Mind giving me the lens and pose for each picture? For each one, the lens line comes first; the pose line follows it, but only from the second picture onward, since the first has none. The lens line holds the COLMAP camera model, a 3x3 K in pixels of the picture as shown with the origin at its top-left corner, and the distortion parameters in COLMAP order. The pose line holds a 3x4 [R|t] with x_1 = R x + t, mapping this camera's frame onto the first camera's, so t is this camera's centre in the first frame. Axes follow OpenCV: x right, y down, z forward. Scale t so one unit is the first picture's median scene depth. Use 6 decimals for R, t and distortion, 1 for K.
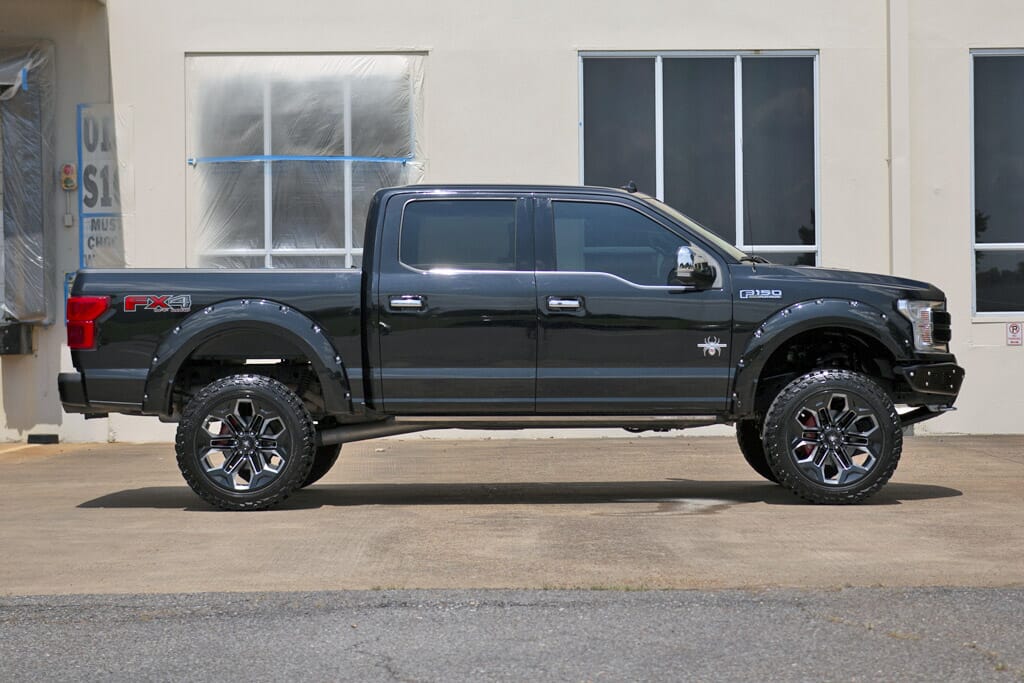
lens RADIAL K [[1570.1, 0, 512.0], [0, 1570.1, 341.5], [0, 0, 1]] dist [0.047703, 0.047250]
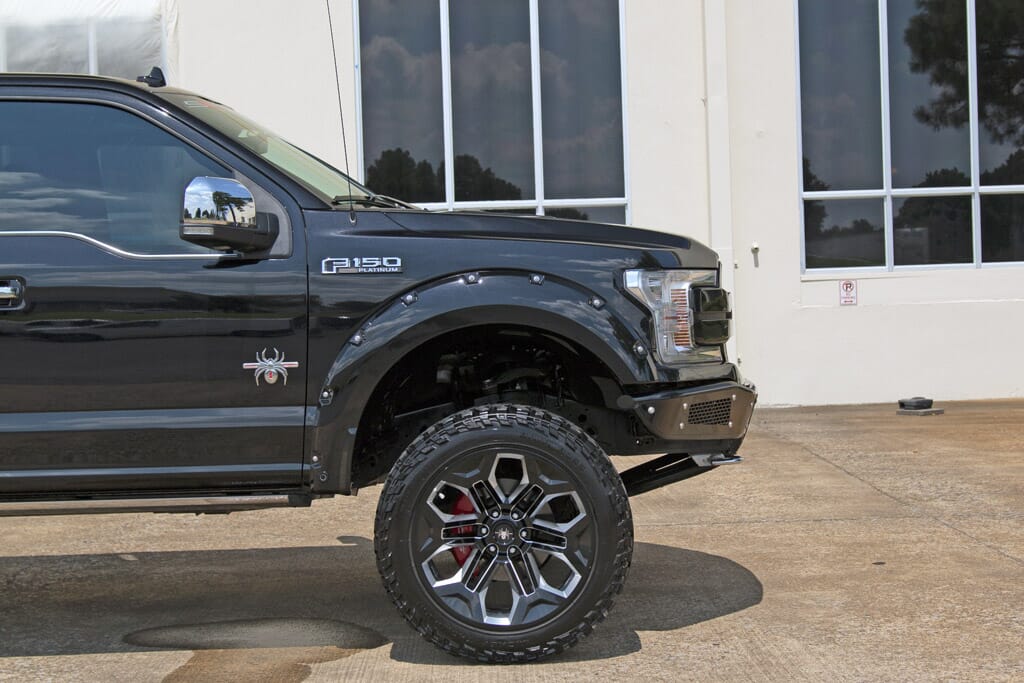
lens RADIAL K [[1054.0, 0, 510.3], [0, 1054.0, 316.7], [0, 0, 1]] dist [0.001223, 0.001856]
pose [[0.999720, -0.022962, -0.005798, 0.207895], [0.023134, 0.999236, 0.031515, -0.022706], [0.005070, -0.031640, 0.999486, 0.642060]]
